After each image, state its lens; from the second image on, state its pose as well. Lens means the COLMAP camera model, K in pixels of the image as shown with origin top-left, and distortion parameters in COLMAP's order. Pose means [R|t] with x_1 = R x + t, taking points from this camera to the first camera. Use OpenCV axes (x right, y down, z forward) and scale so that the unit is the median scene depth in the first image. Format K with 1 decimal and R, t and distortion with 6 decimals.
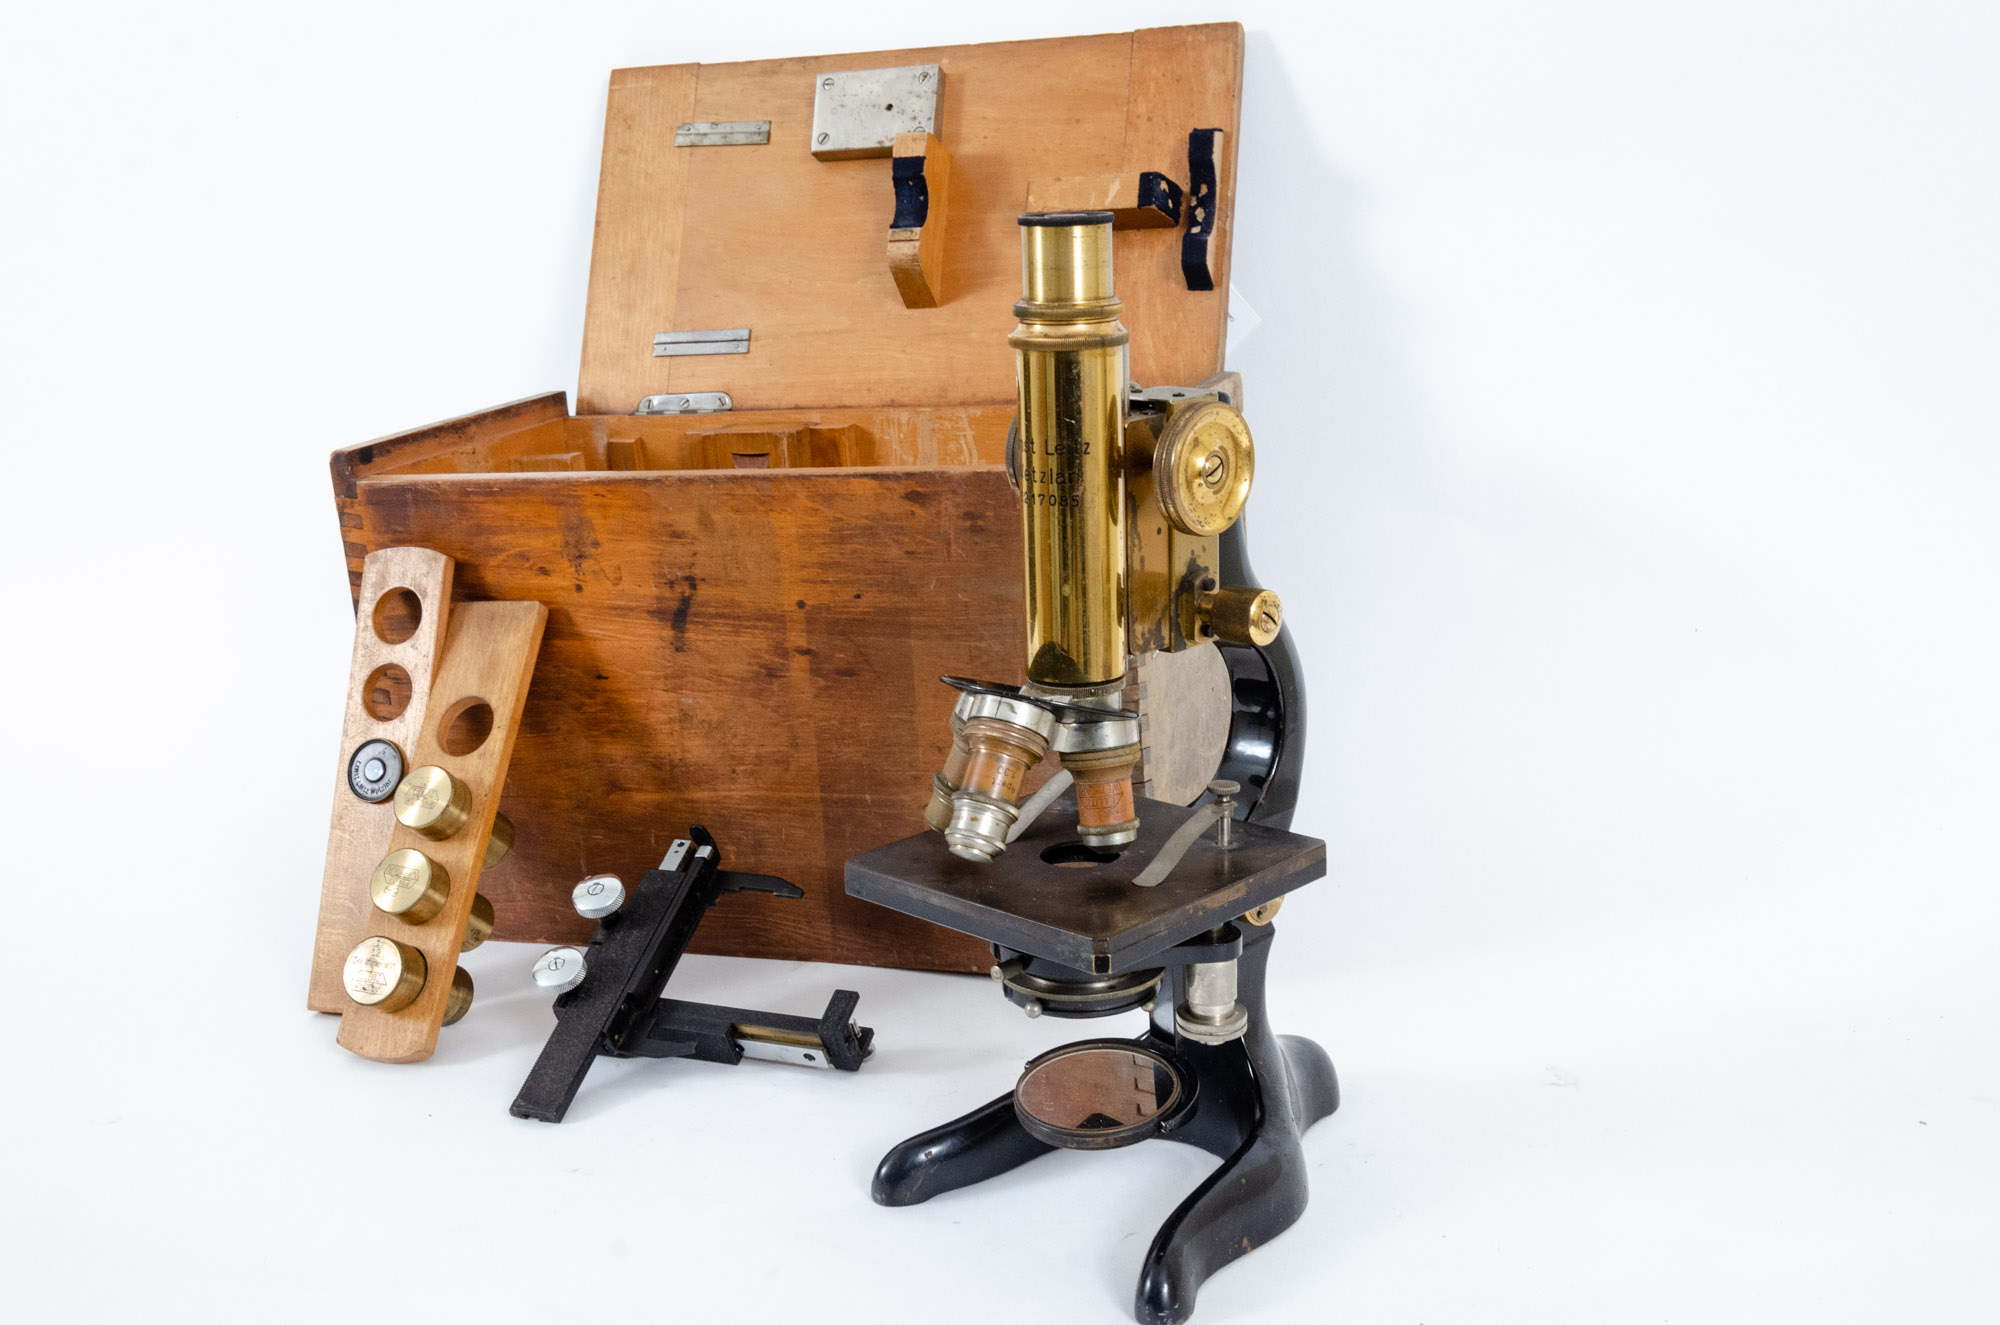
lens RADIAL K [[2193.7, 0, 1004.2], [0, 2193.7, 696.7], [0, 0, 1]] dist [-0.027582, 0.001729]
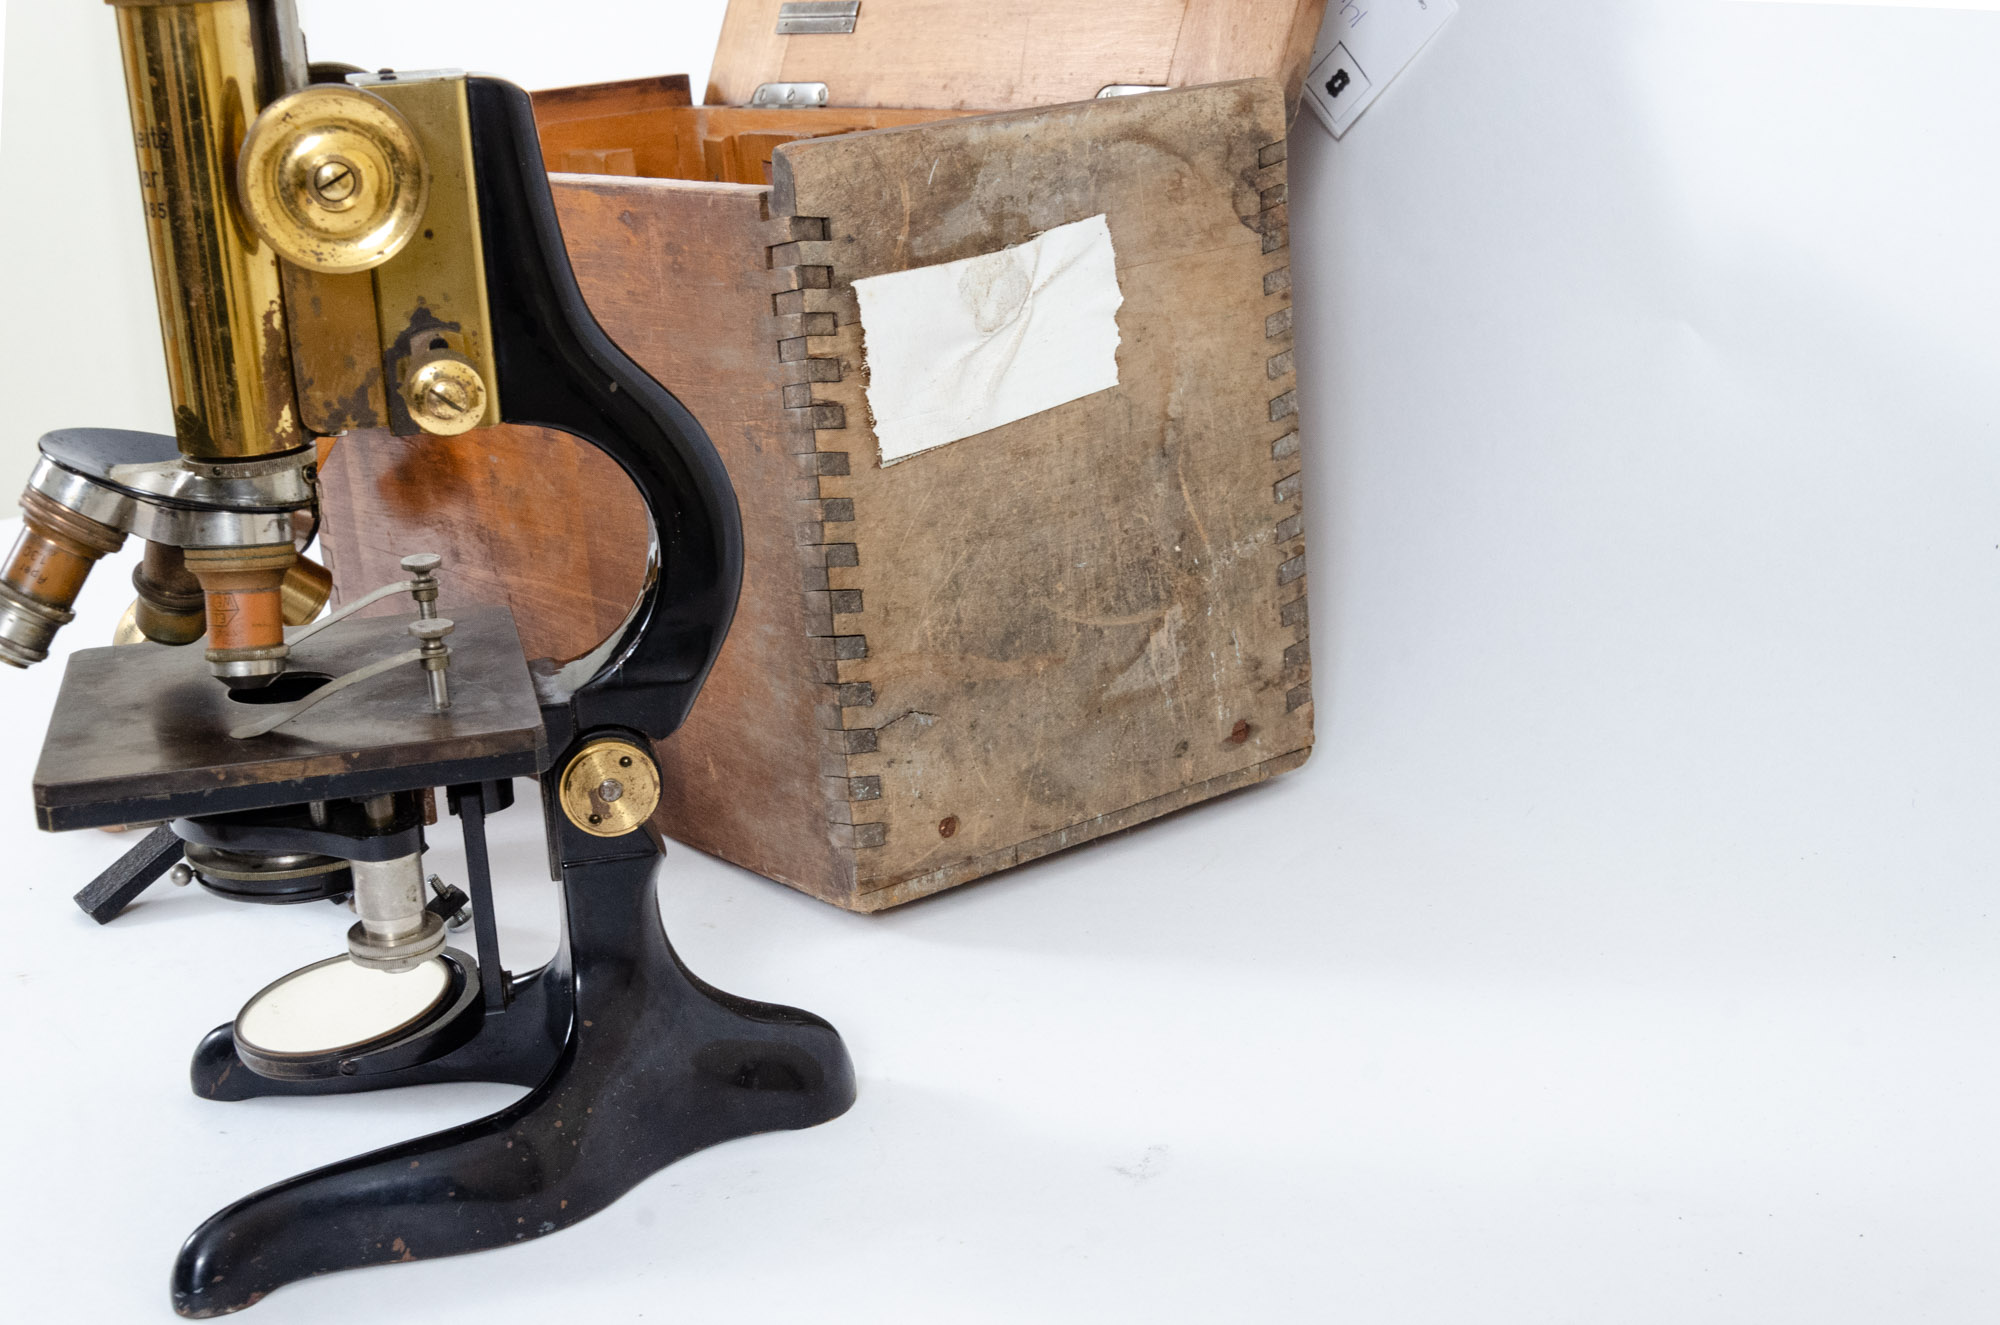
lens RADIAL K [[2730.2, 0, 1000.0], [0, 2730.2, 662.5], [0, 0, 1]] dist [-0.006635, -0.014811]
pose [[0.830540, 0.153099, -0.535504, 0.612714], [-0.120662, 0.988103, 0.095355, -0.046426], [0.543732, -0.014581, 0.839132, 0.284250]]
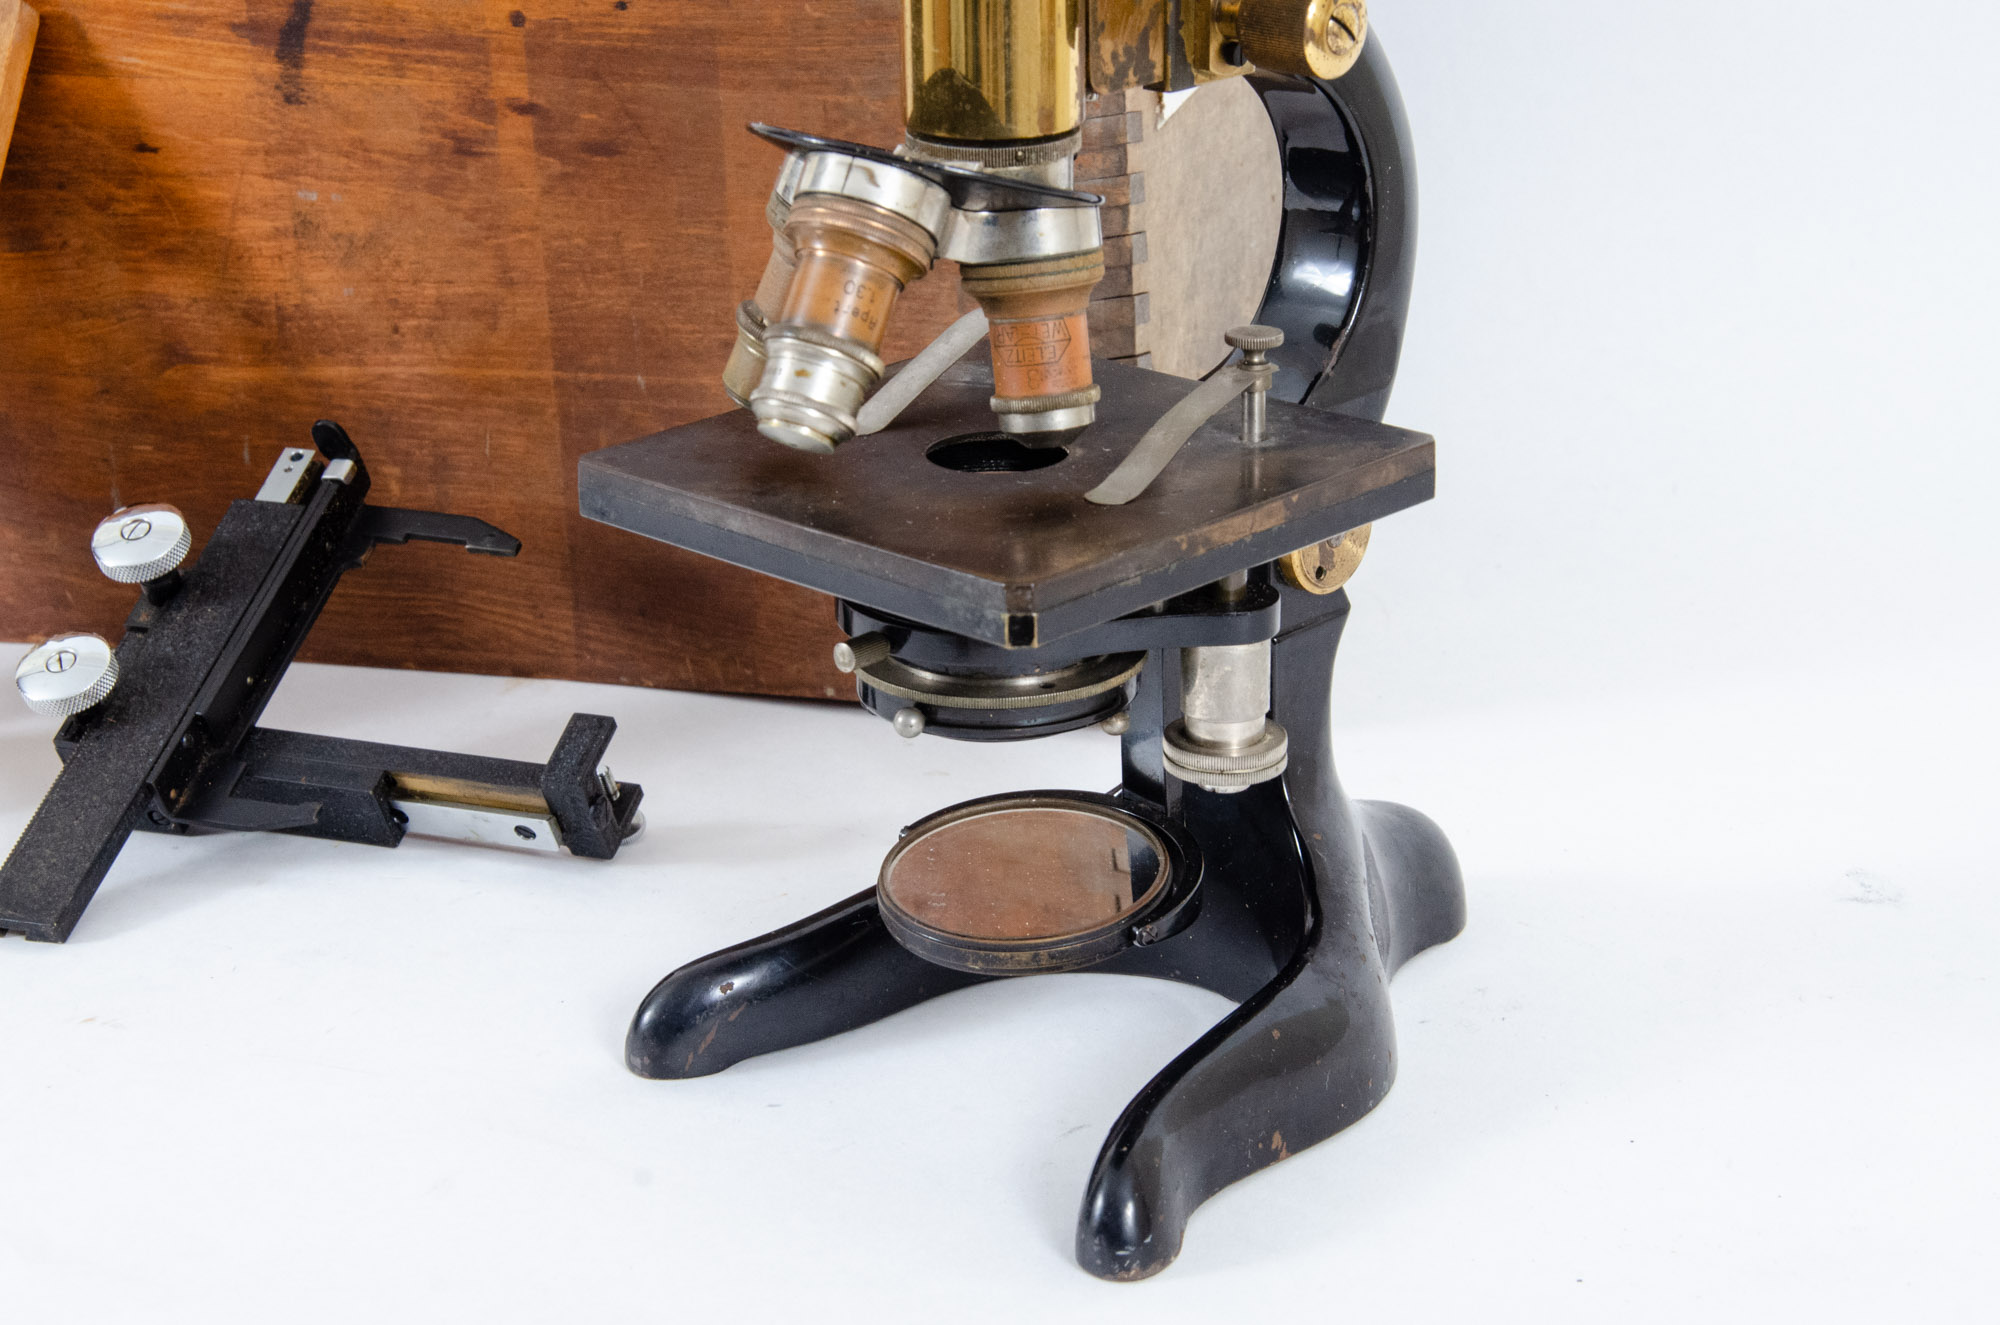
lens RADIAL K [[4148.5, 0, 1000.0], [0, 4148.5, 662.5], [0, 0, 1]] dist [0.296220, 0.837856]
pose [[0.999833, 0.015978, 0.008814, 0.022111], [-0.016657, 0.996387, 0.083281, 0.030310], [-0.007452, -0.083414, 0.996487, -0.057289]]
